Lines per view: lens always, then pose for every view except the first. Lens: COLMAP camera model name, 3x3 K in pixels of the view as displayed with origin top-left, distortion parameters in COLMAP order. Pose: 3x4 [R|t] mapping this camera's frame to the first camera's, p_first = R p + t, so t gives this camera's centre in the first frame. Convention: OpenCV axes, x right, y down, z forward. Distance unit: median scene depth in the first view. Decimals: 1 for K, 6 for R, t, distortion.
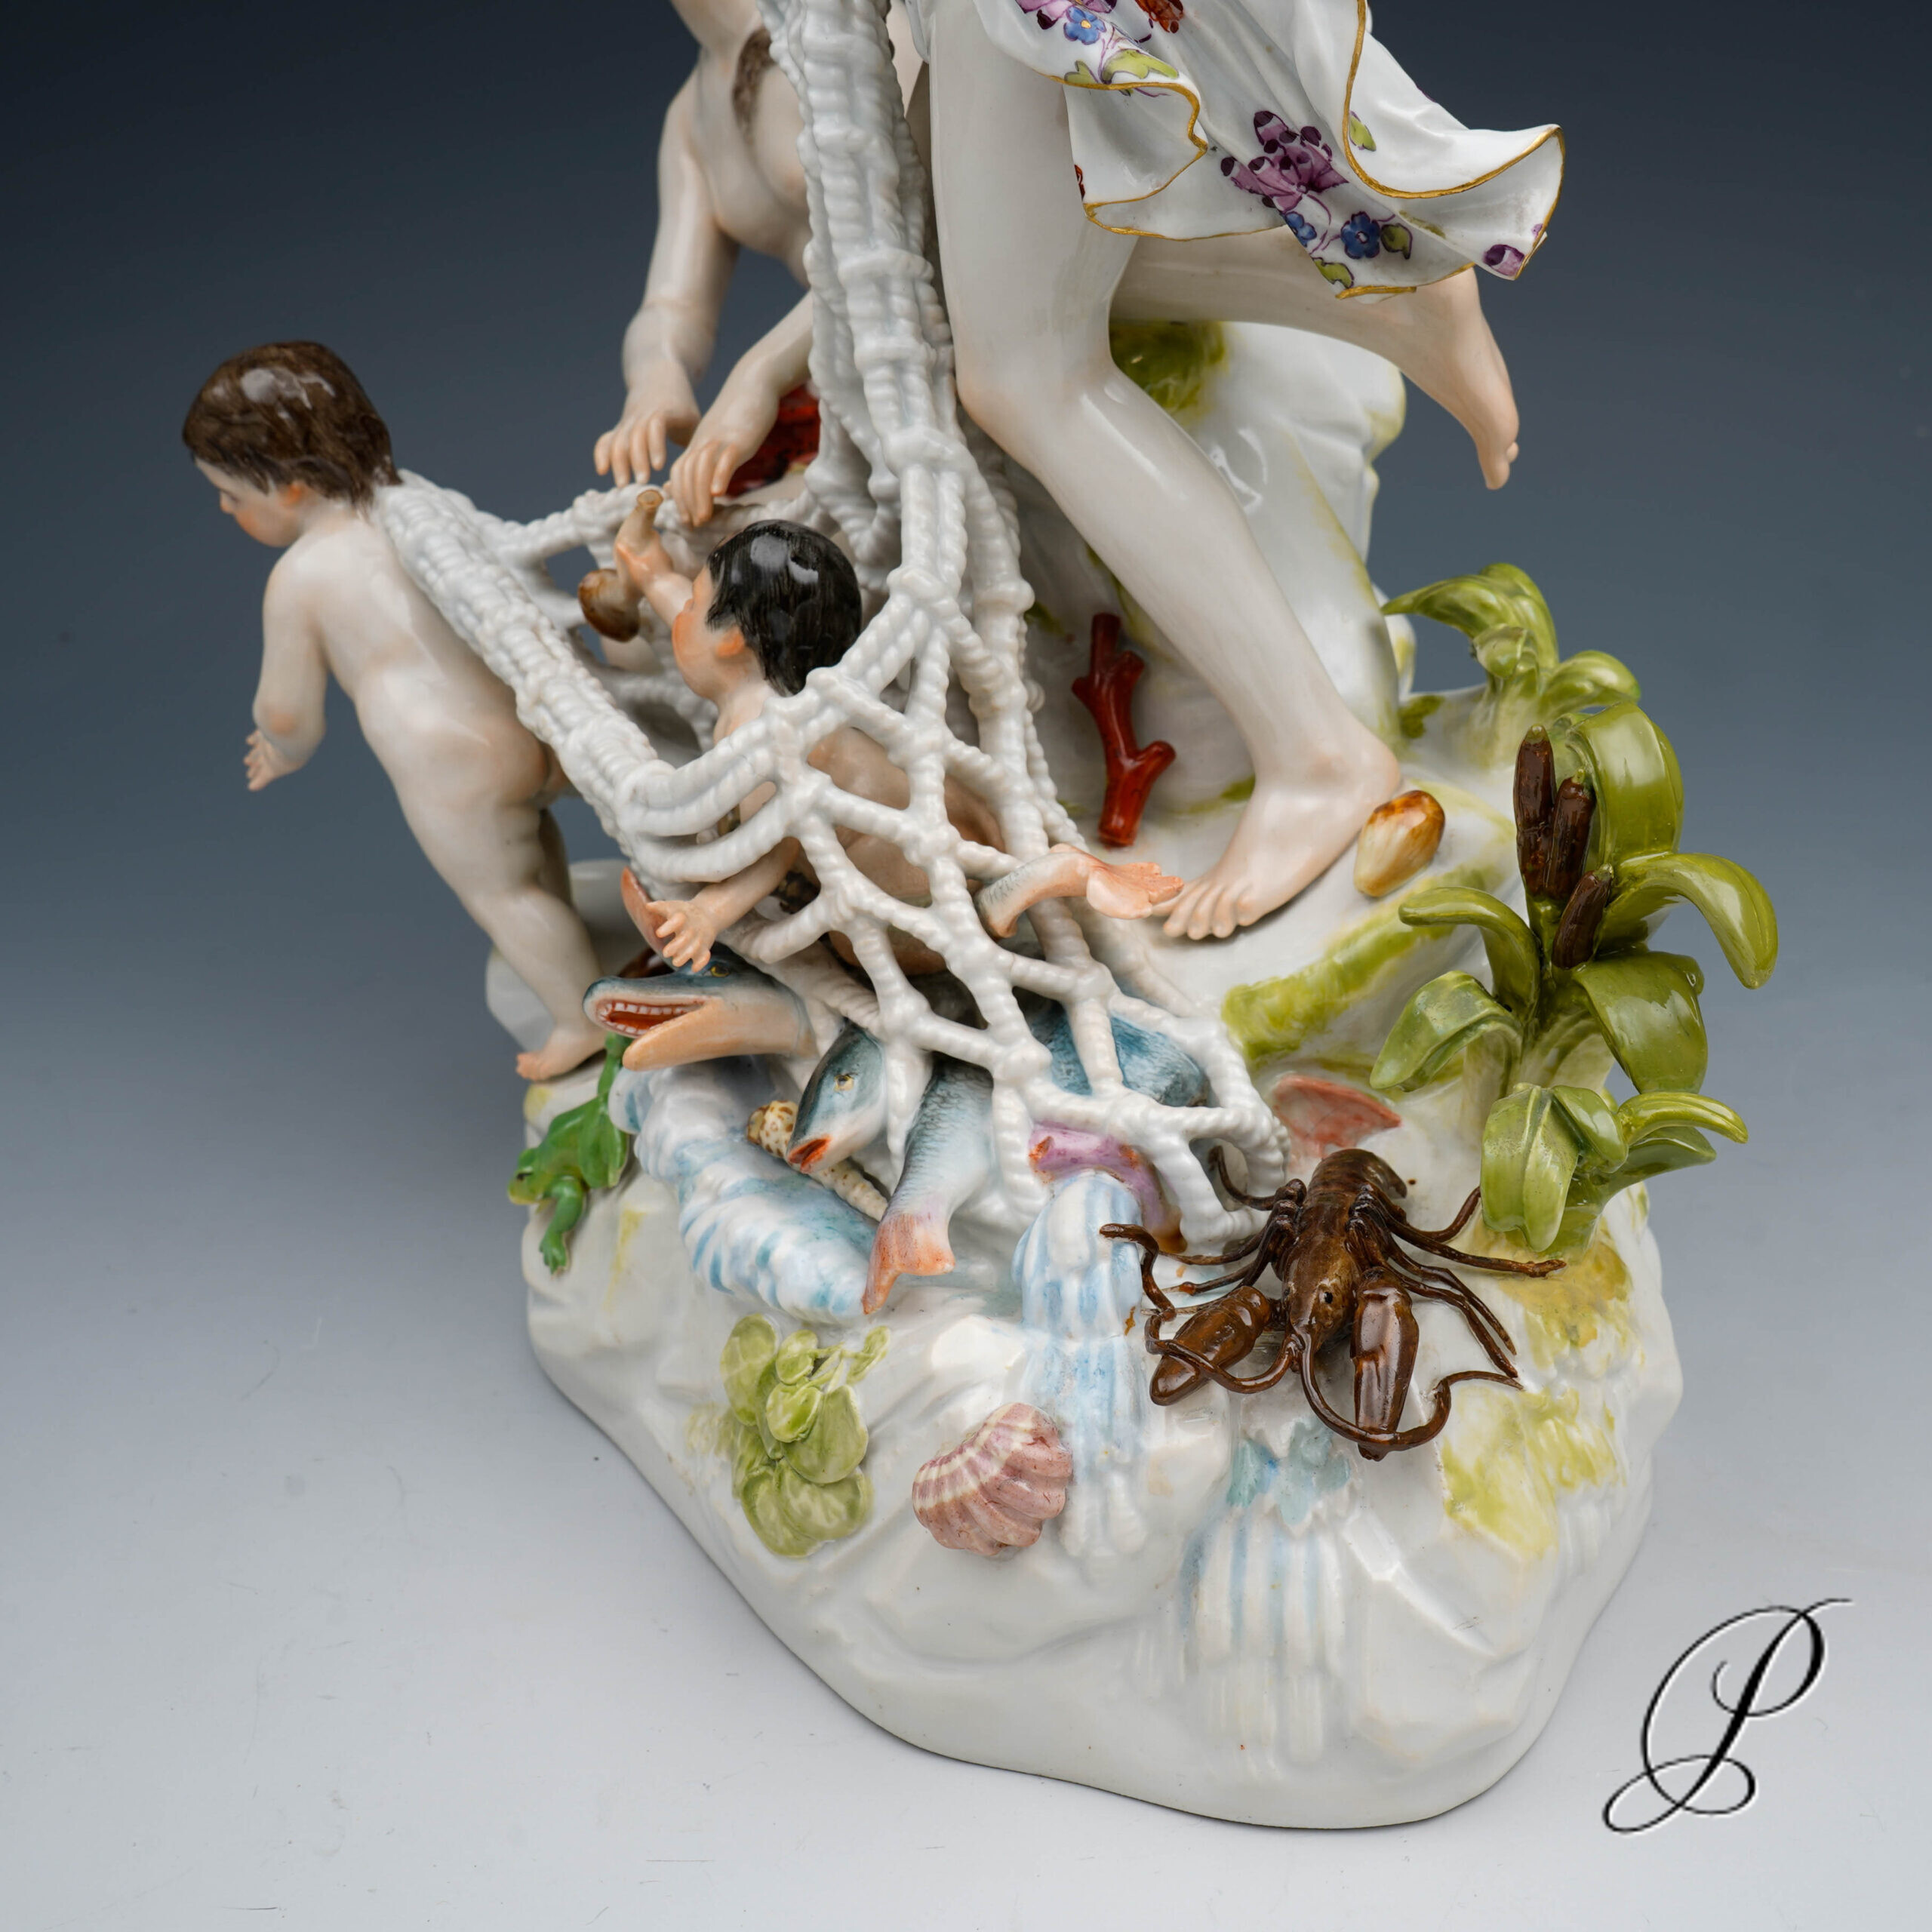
lens RADIAL K [[2365.0, 0, 966.0], [0, 2365.0, 966.0], [0, 0, 1]] dist [0.013987, 0.009508]
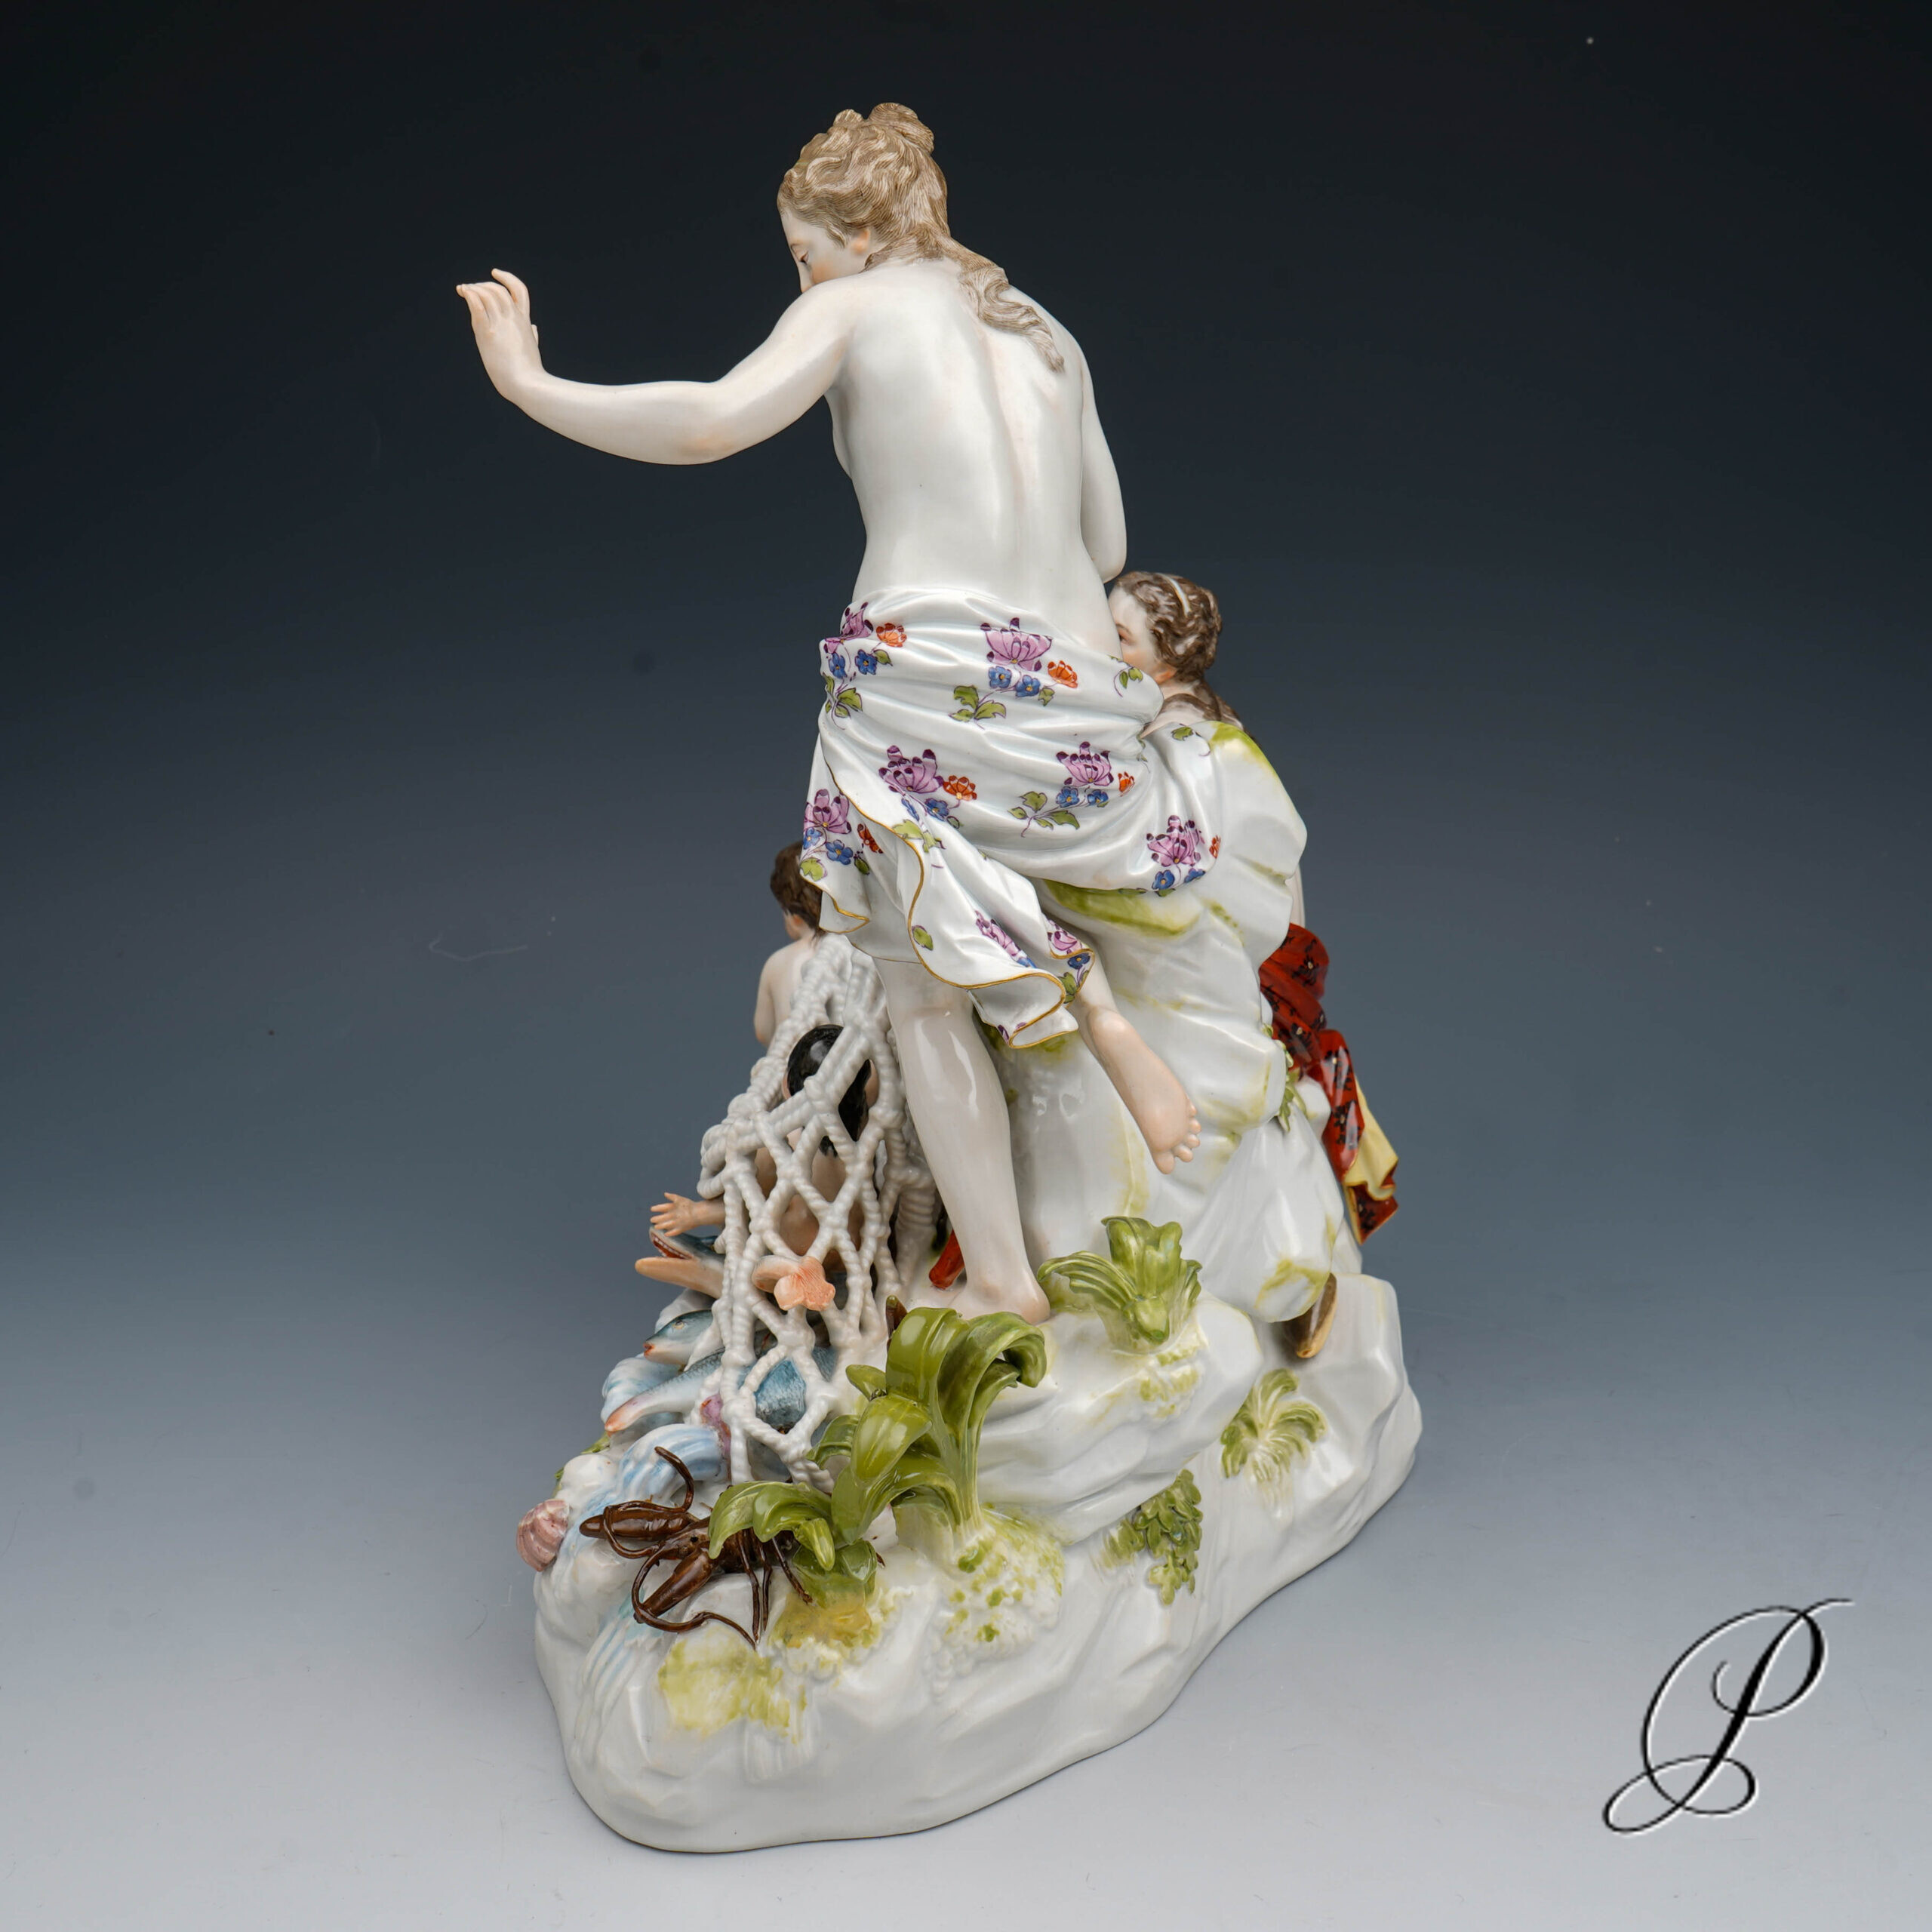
lens RADIAL K [[2365.0, 0, 966.0], [0, 2365.0, 966.0], [0, 0, 1]] dist [0.013987, 0.009508]
pose [[0.593005, 0.317618, -0.739908, 1.239523], [-0.358972, 0.926825, 0.110154, -0.450376], [0.720753, 0.200285, 0.663628, -0.101803]]
